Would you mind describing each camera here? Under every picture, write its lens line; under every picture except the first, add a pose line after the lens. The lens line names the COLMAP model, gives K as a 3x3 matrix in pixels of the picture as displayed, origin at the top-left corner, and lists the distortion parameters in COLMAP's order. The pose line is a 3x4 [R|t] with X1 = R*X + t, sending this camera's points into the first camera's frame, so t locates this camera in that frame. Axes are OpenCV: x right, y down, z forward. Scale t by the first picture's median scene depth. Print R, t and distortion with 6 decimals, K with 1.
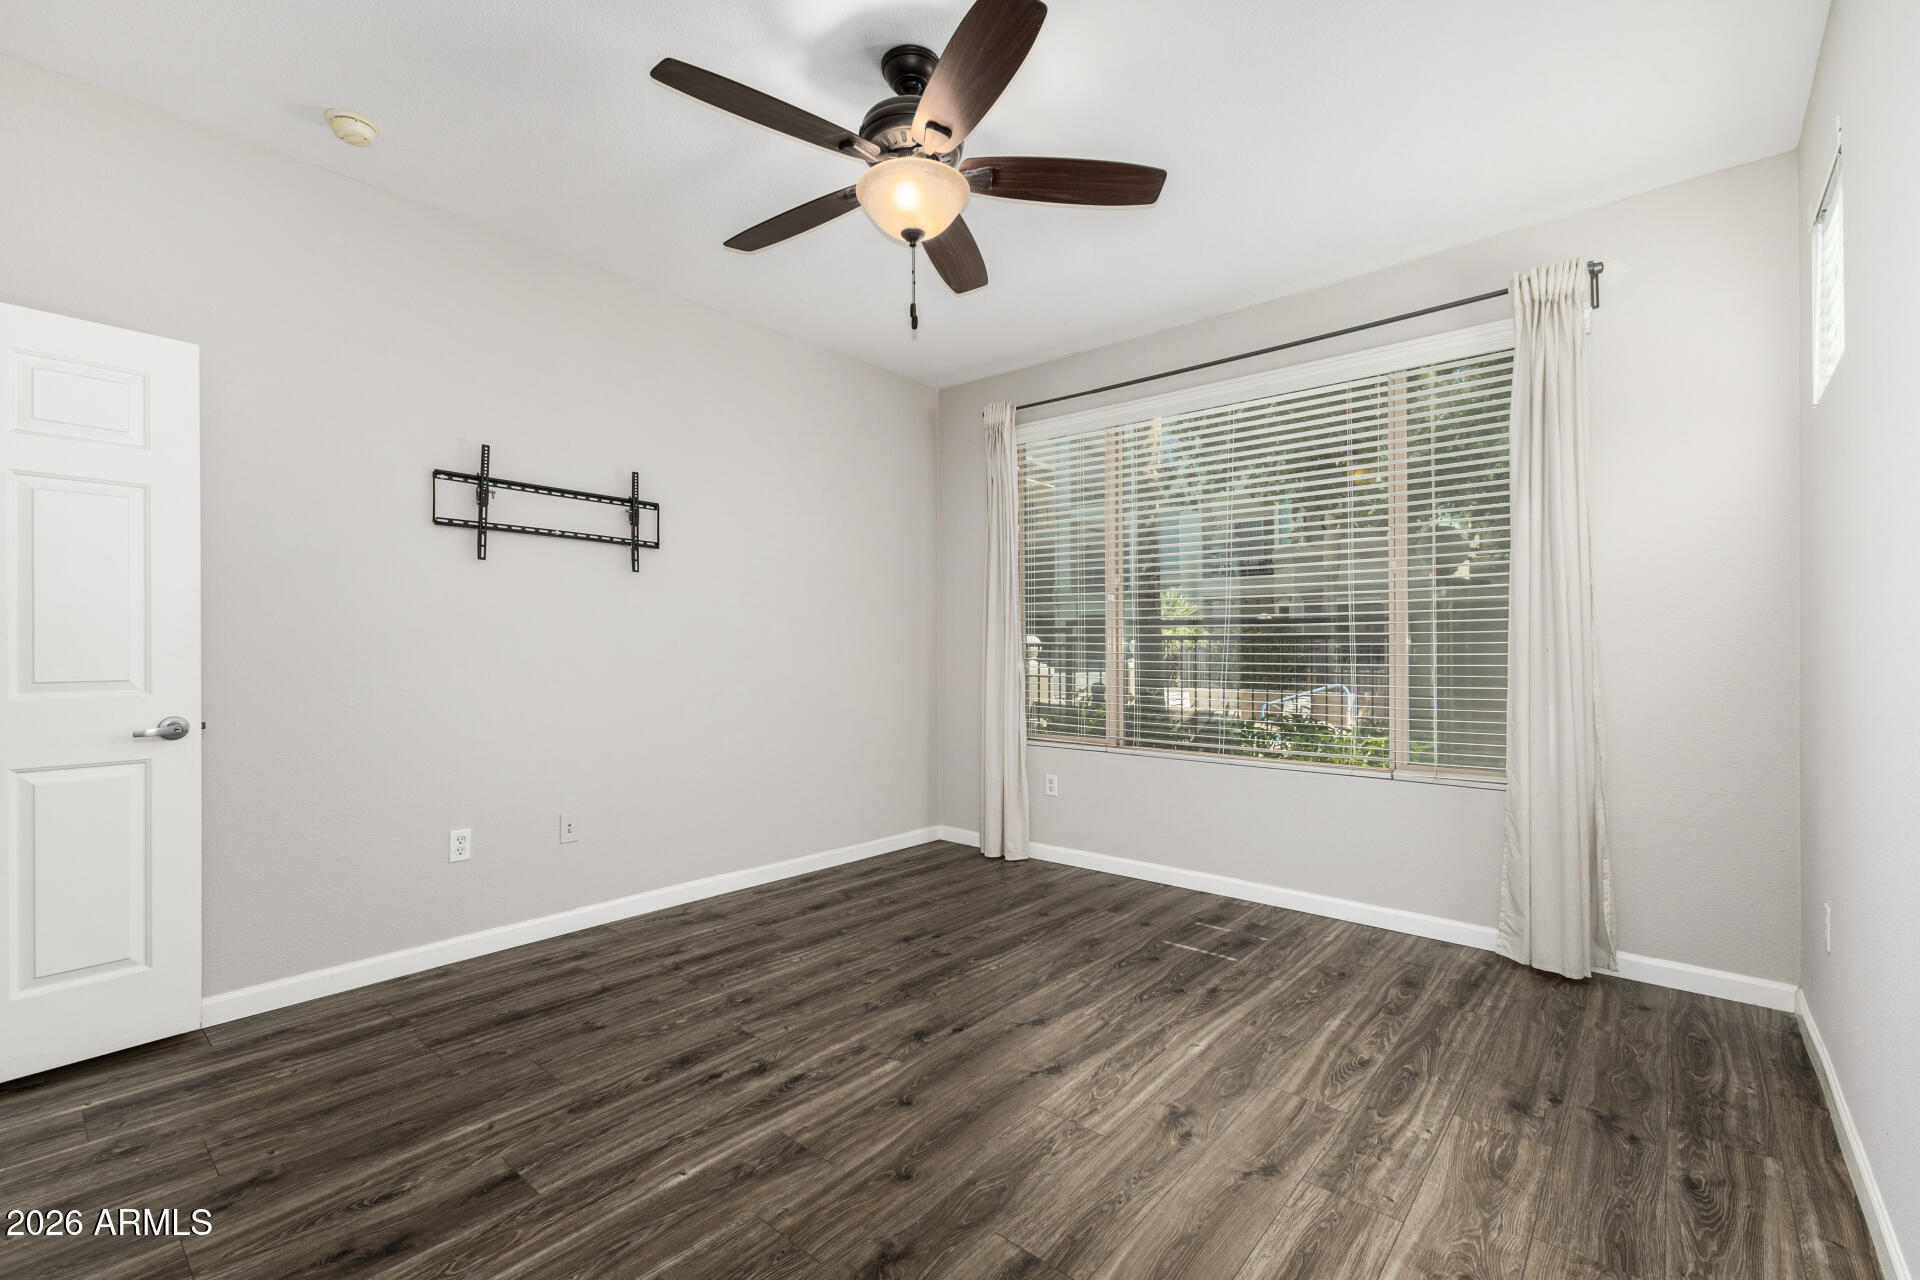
lens RADIAL K [[827.5, 0, 953.0], [0, 827.5, 647.5], [0, 0, 1]] dist [0.008374, -0.002045]
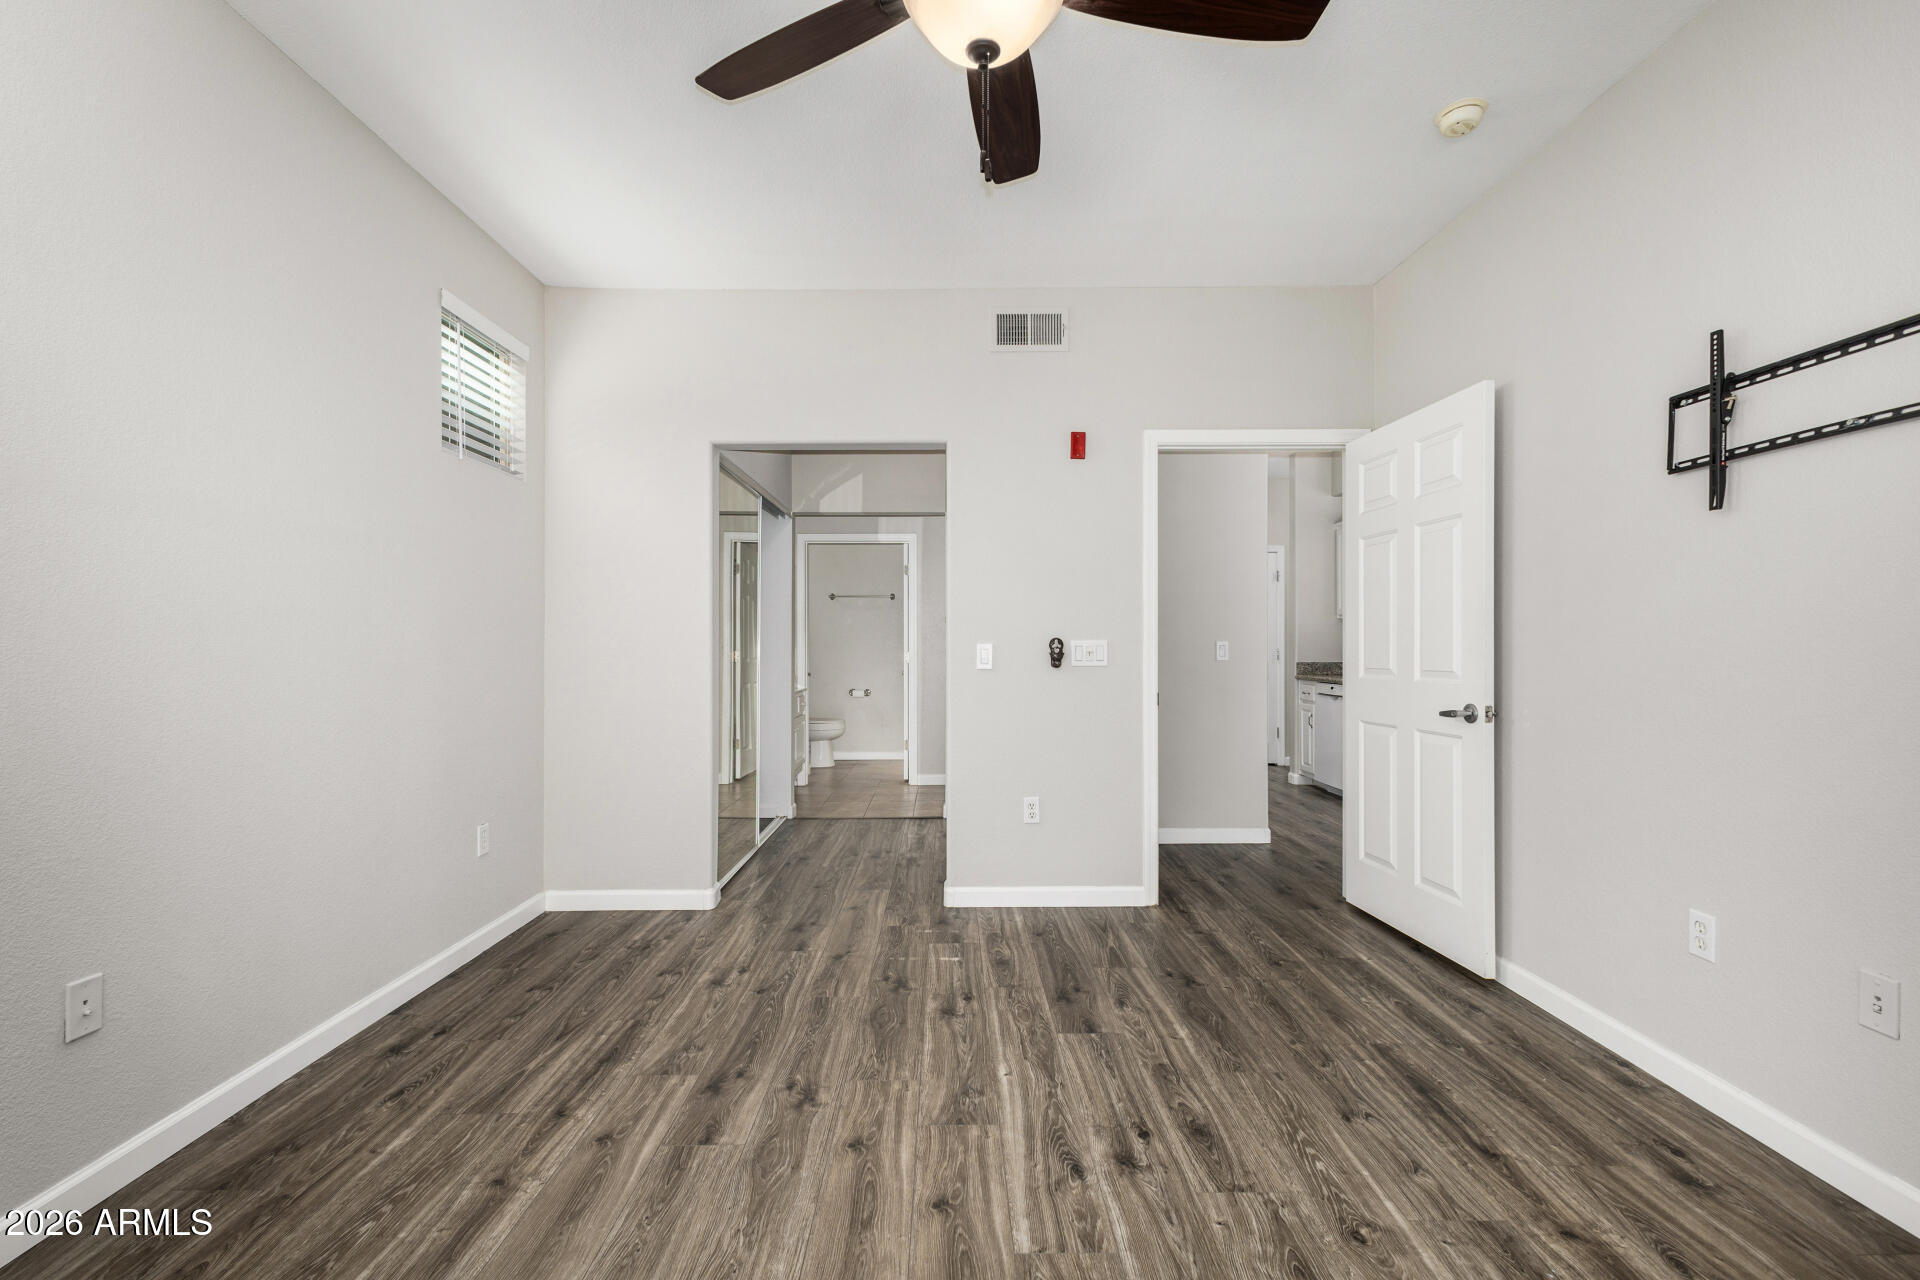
lens RADIAL K [[827.5, 0, 945.9], [0, 827.5, 645.1], [0, 0, 1]] dist [0.008374, -0.002045]
pose [[-0.757575, 0.000187, -0.652748, 0.367928], [0.002669, 0.999992, -0.002811, 0.000934], [0.652743, -0.003872, -0.757570, 1.267116]]
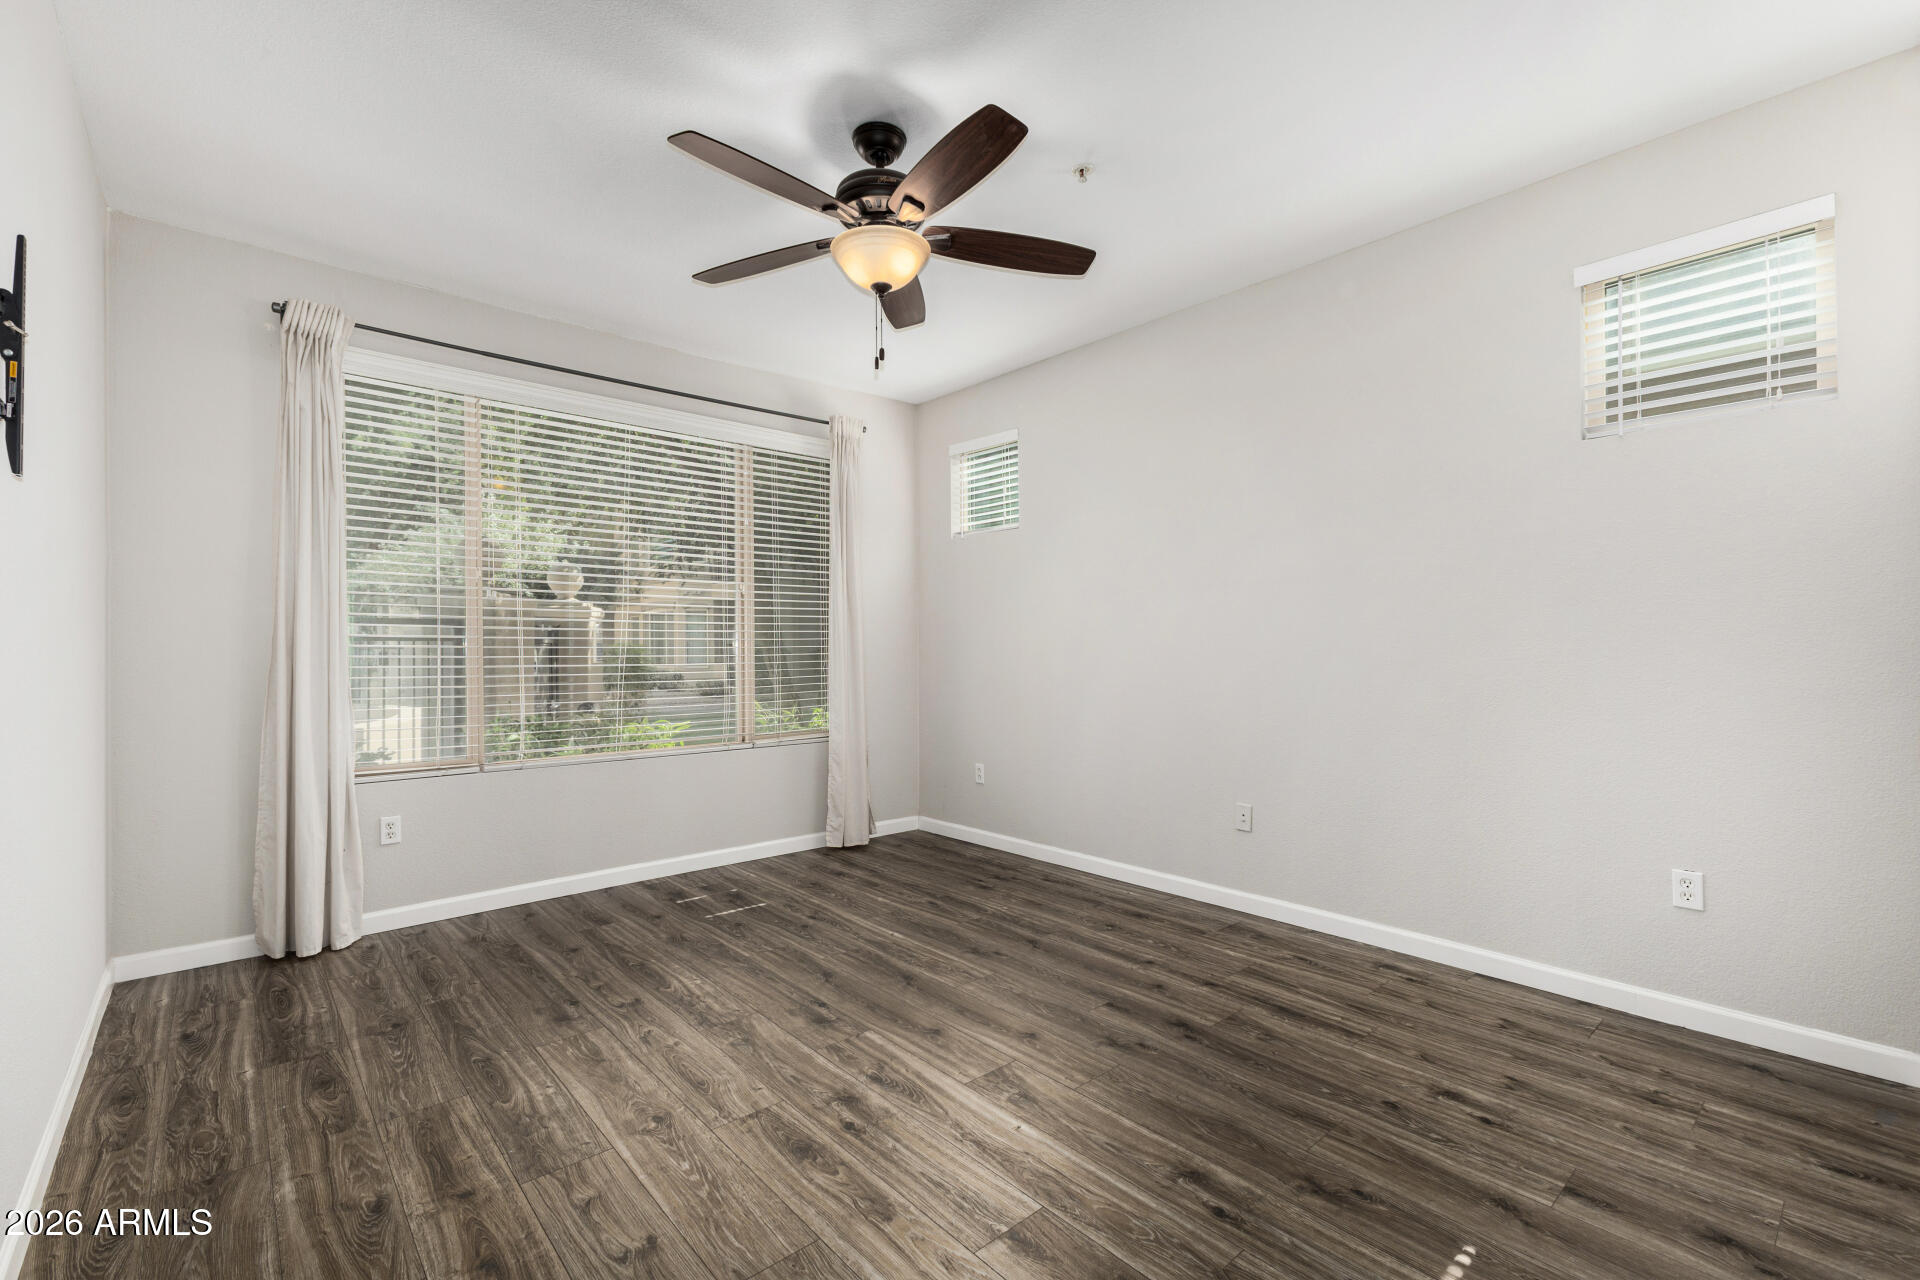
lens RADIAL K [[827.5, 0, 960.0], [0, 827.5, 638.7], [0, 0, 1]] dist [0.008374, -0.002045]
pose [[0.129448, 0.010906, 0.991526, -0.972424], [0.001428, 0.999936, -0.011185, -0.003477], [-0.991585, 0.002864, 0.129424, 0.630689]]
